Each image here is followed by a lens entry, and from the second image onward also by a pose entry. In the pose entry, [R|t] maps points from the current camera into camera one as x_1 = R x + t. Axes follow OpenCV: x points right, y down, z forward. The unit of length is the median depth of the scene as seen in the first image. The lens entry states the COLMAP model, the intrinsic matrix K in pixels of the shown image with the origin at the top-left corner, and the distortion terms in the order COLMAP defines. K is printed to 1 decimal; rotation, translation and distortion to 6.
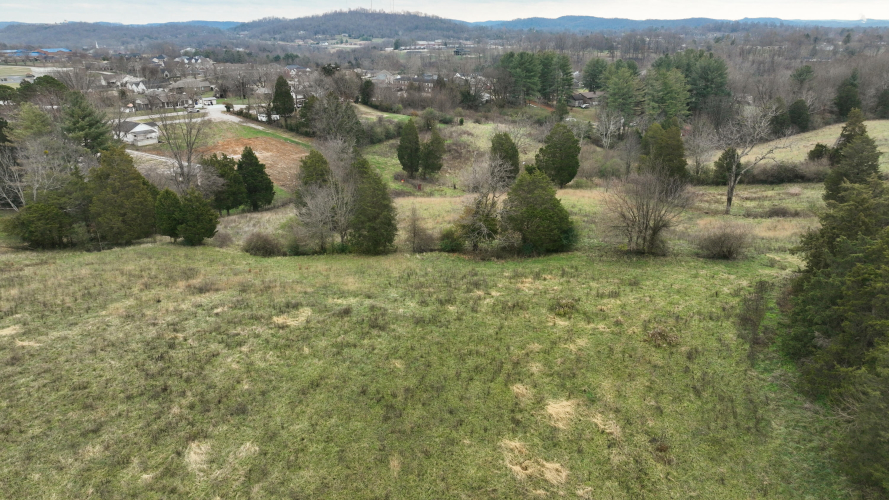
lens RADIAL K [[618.4, 0, 444.5], [0, 618.4, 250.0], [0, 0, 1]] dist [0.003413, 0.008295]
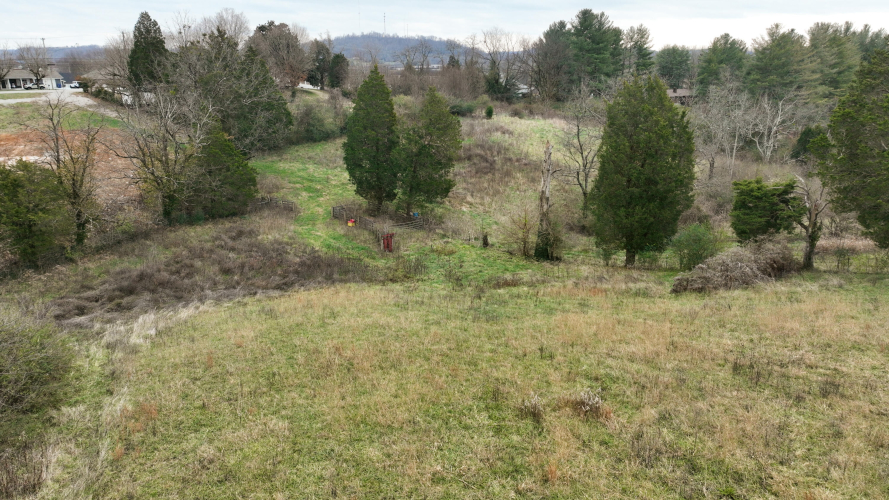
lens RADIAL K [[618.4, 0, 444.5], [0, 618.4, 250.0], [0, 0, 1]] dist [0.003413, 0.008295]
pose [[0.999697, 0.013879, -0.020316, -0.000352], [-0.014807, 0.998821, -0.046226, -0.065186], [0.019651, 0.046512, 0.998724, 0.516455]]
